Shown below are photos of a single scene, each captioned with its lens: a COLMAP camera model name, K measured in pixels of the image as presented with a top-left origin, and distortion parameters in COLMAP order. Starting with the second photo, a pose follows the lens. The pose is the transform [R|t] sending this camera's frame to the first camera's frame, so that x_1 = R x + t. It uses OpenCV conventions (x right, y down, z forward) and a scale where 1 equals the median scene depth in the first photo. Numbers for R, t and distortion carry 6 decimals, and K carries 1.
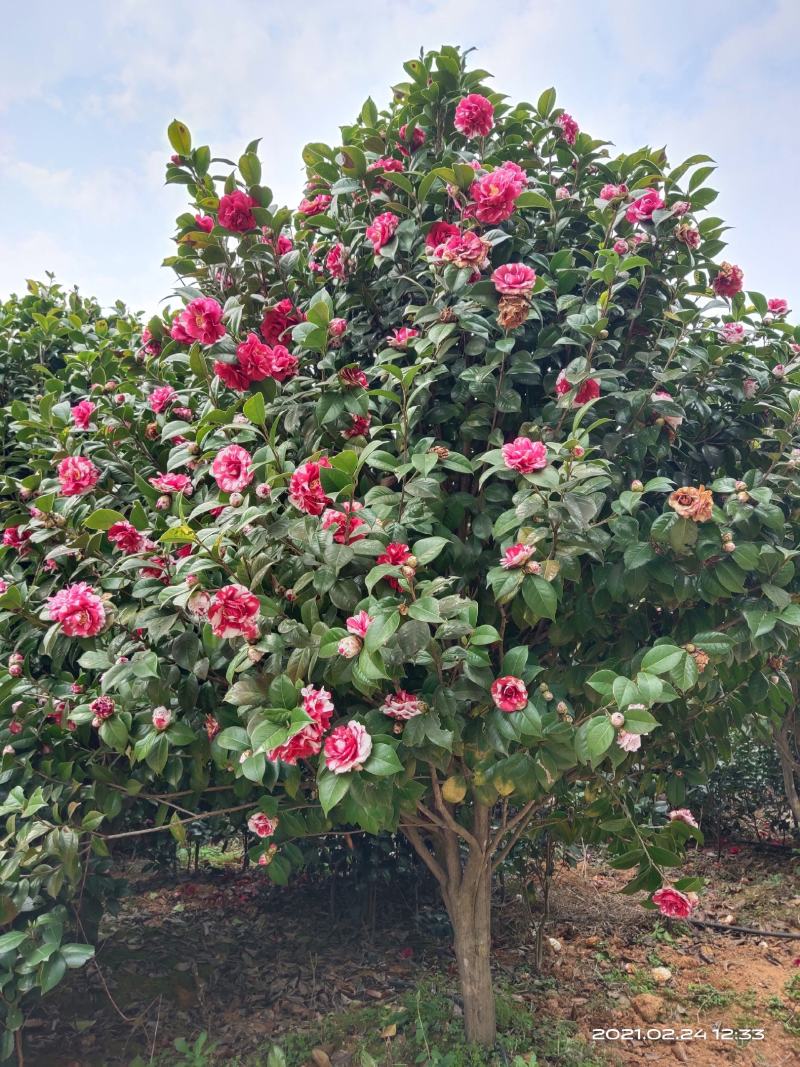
lens RADIAL K [[839.0, 0, 400.0], [0, 839.0, 533.5], [0, 0, 1]] dist [0.000832, -0.133345]
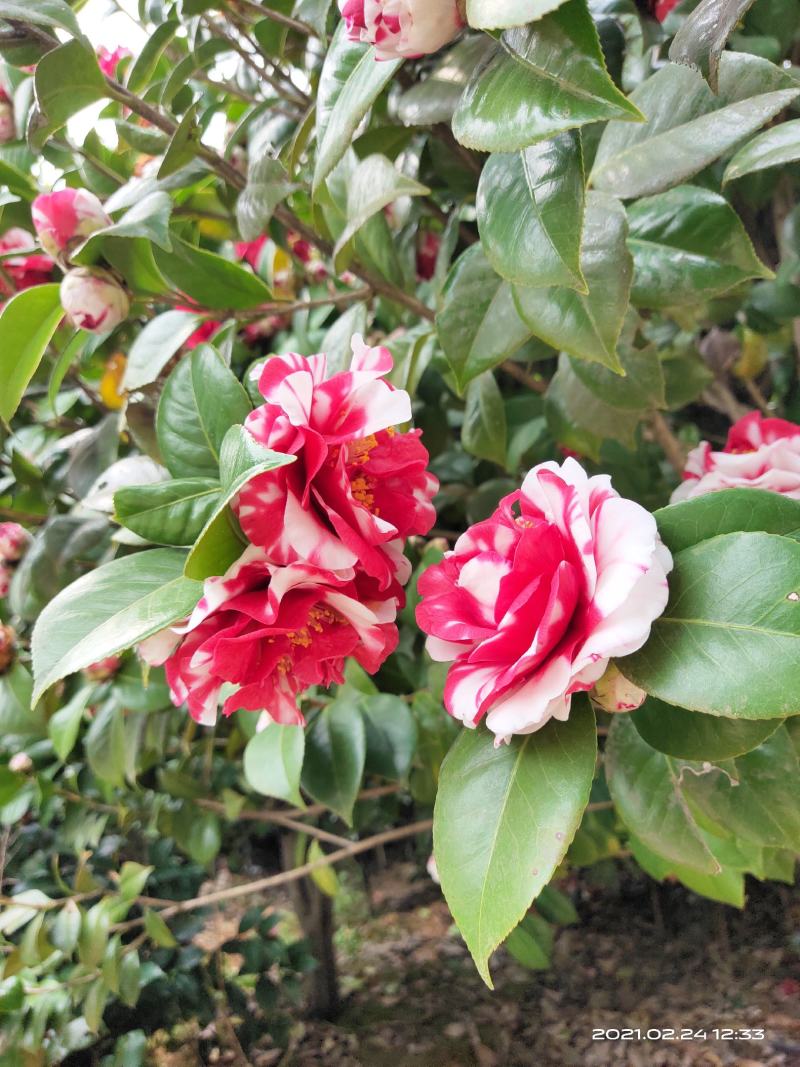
lens RADIAL K [[839.0, 0, 400.0], [0, 839.0, 533.5], [0, 0, 1]] dist [0.000832, -0.133345]
pose [[0.932059, -0.203290, -0.299898, -0.031811], [0.214998, 0.976595, 0.006198, 0.232235], [0.291619, -0.070254, 0.953951, 0.808397]]
